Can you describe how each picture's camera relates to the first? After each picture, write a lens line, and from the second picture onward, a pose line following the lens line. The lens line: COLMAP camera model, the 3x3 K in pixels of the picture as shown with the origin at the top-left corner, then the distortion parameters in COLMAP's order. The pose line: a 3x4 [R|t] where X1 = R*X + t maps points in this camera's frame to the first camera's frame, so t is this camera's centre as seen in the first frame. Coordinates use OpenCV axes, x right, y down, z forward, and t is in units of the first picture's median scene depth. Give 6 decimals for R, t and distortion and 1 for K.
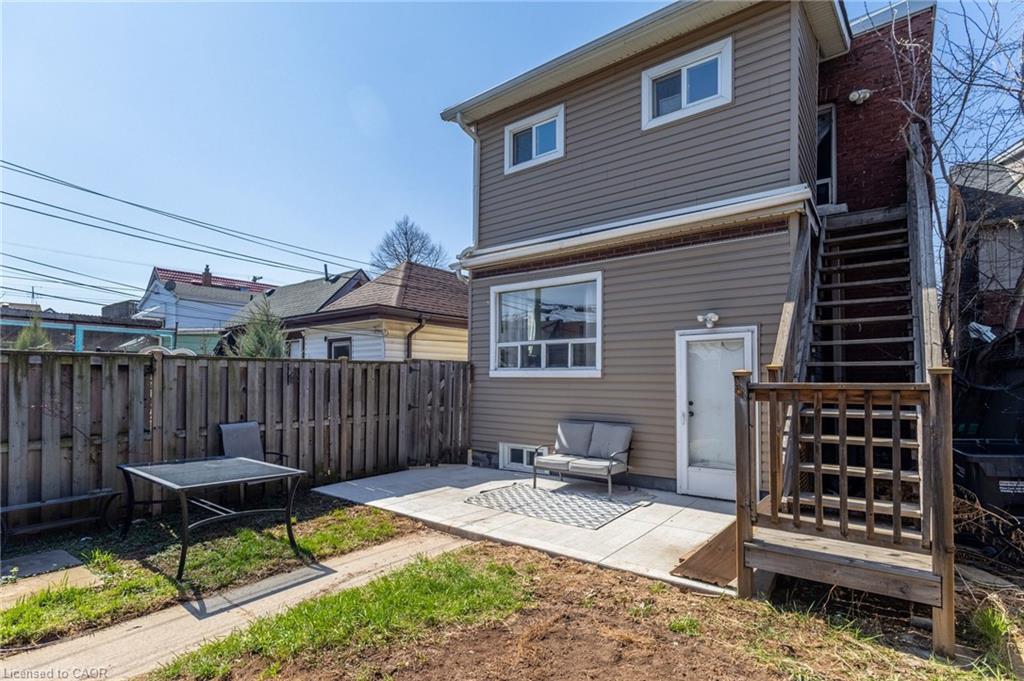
lens RADIAL K [[489.7, 0, 511.2], [0, 489.7, 360.7], [0, 0, 1]] dist [0.001733, 0.000541]
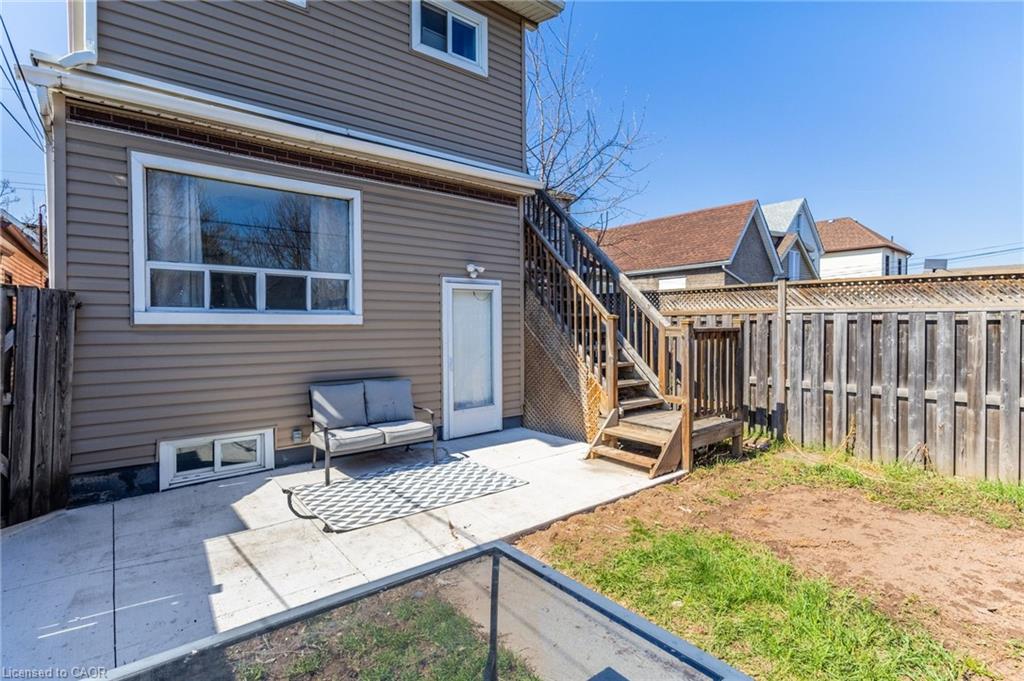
lens RADIAL K [[488.8, 0, 510.7], [0, 488.8, 325.0], [0, 0, 1]] dist [-0.001193, -0.000109]
pose [[0.242020, -0.006657, 0.970248, -0.564636], [-0.033757, 0.999313, 0.015277, 0.015672], [-0.969684, -0.036450, 0.241629, 0.597583]]
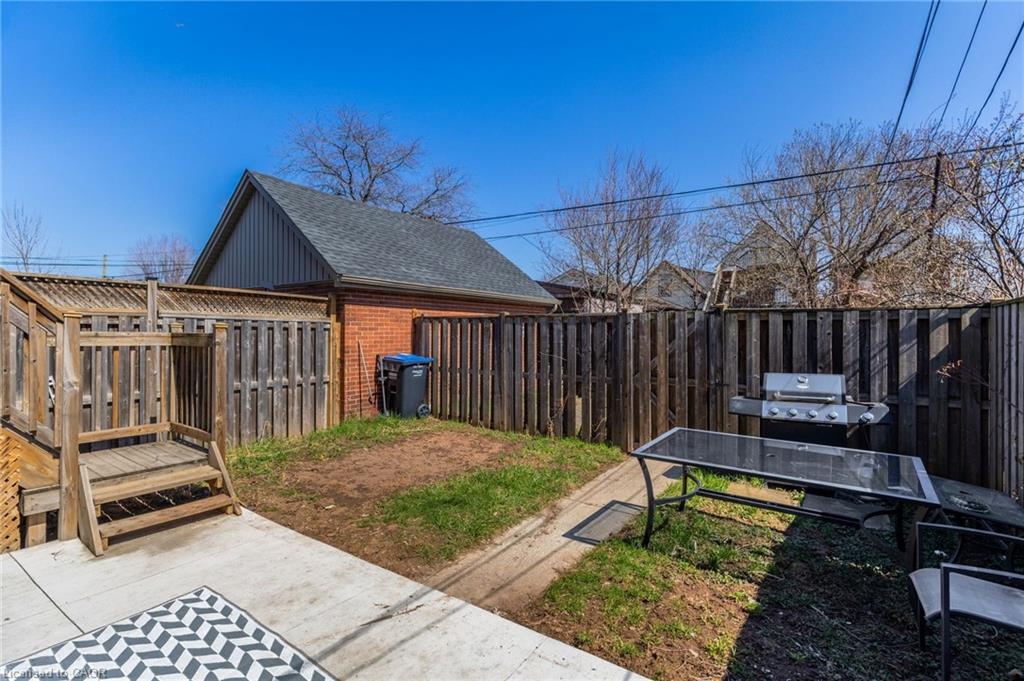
lens RADIAL K [[510.6, 0, 512.0], [0, 510.6, 340.5], [0, 0, 1]] dist [0.002594, 0.000521]
pose [[-0.998927, -0.016084, -0.043437, -0.121012], [-0.015282, 0.999708, -0.018744, 0.037196], [0.043726, -0.018060, -0.998880, 1.218065]]
